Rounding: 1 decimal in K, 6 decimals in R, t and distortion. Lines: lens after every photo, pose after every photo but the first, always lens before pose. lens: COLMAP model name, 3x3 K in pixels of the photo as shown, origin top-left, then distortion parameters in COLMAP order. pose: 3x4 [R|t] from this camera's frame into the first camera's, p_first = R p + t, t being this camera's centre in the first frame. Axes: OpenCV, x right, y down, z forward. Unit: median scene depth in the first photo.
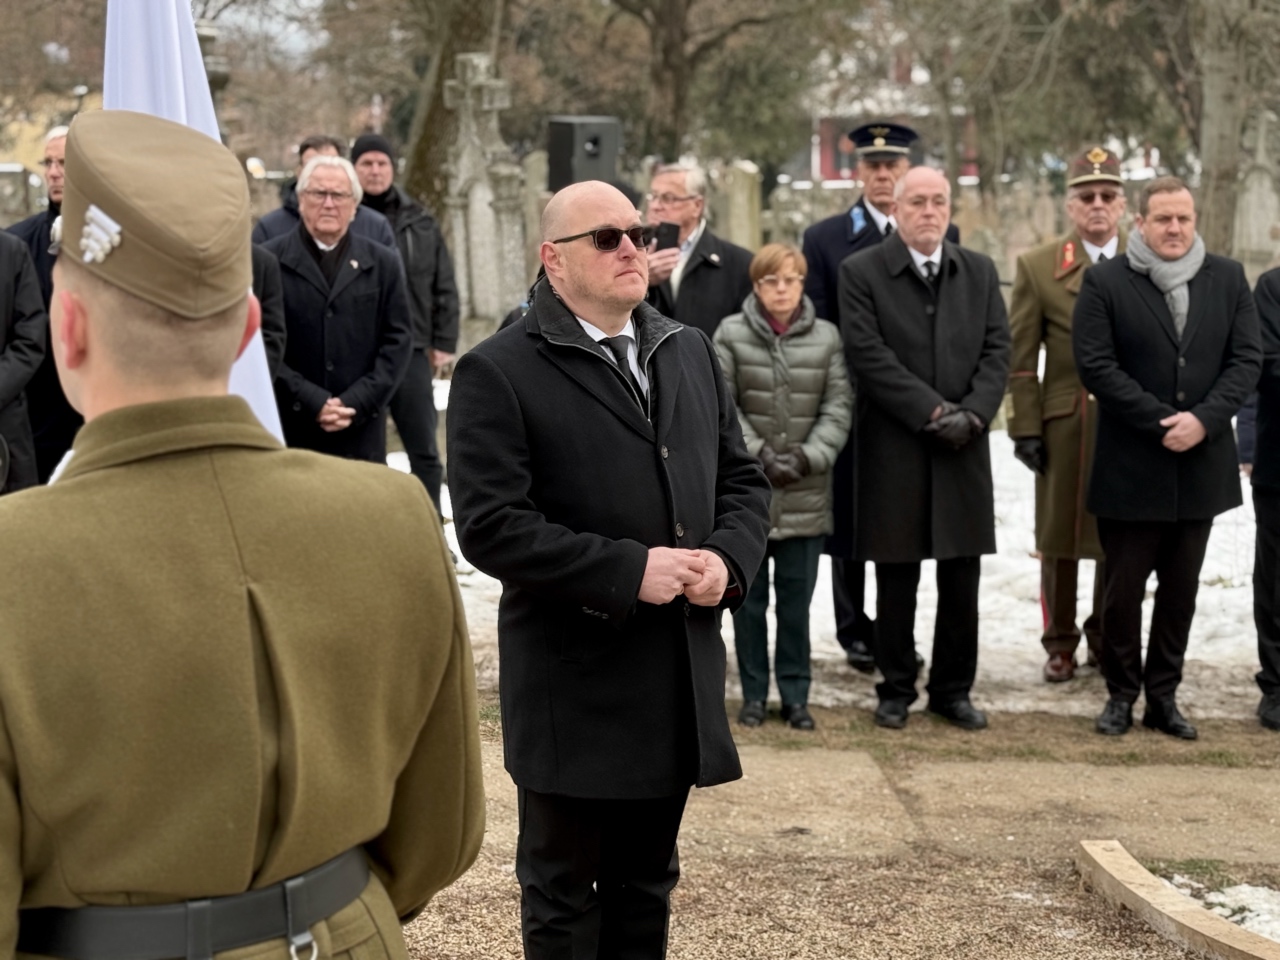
lens RADIAL K [[2386.0, 0, 695.4], [0, 2386.0, 453.5], [0, 0, 1]] dist [0.215949, -0.004641]
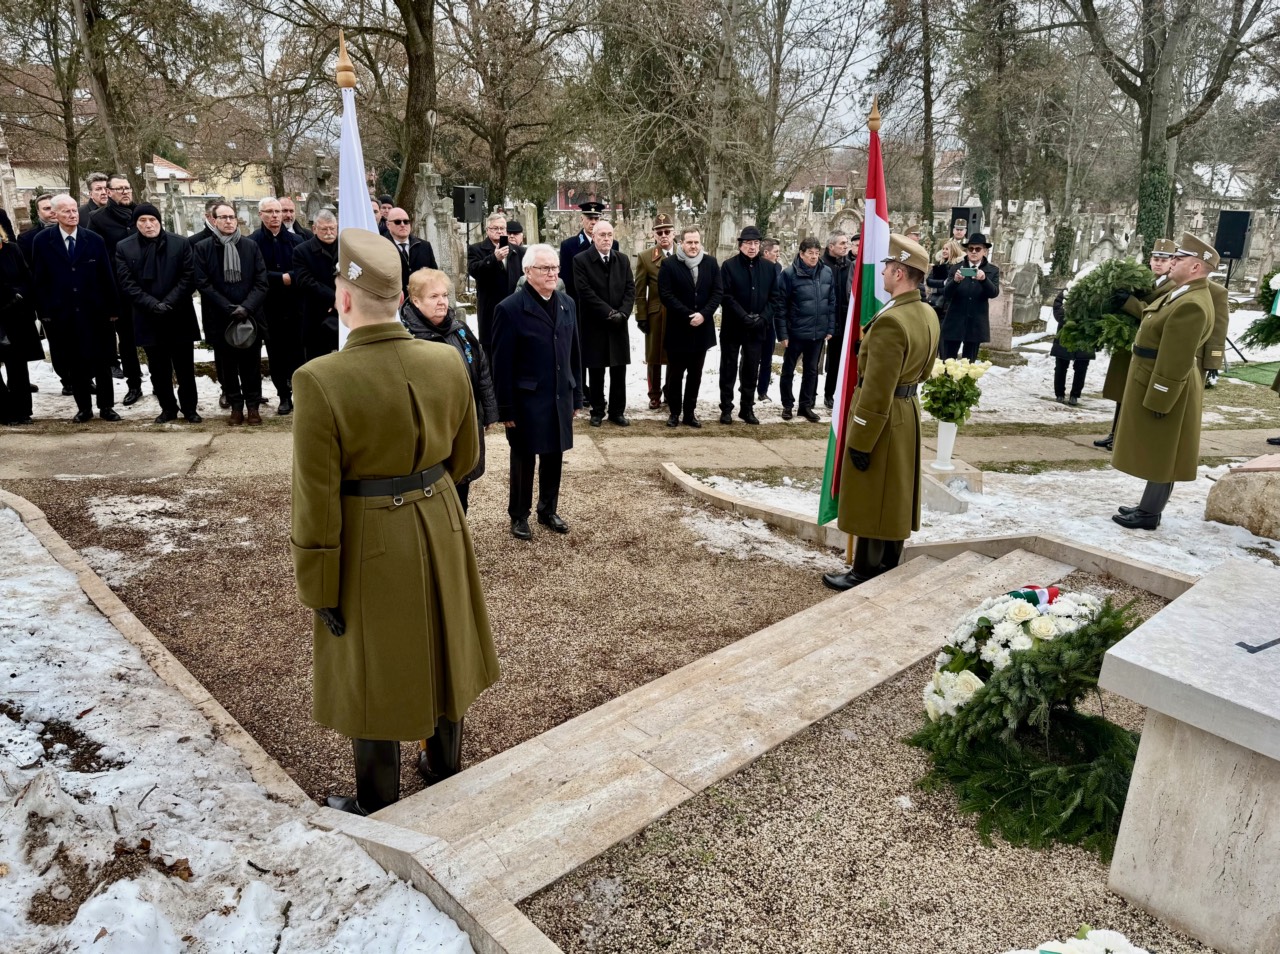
lens RADIAL K [[943.6, 0, 645.5], [0, 943.6, 447.3], [0, 0, 1]] dist [0.189475, -0.000813]
pose [[0.990015, -0.018051, 0.139803, -0.018150], [-0.000977, 0.990865, 0.134857, -0.011696], [-0.140960, -0.133647, 0.980953, -0.113039]]
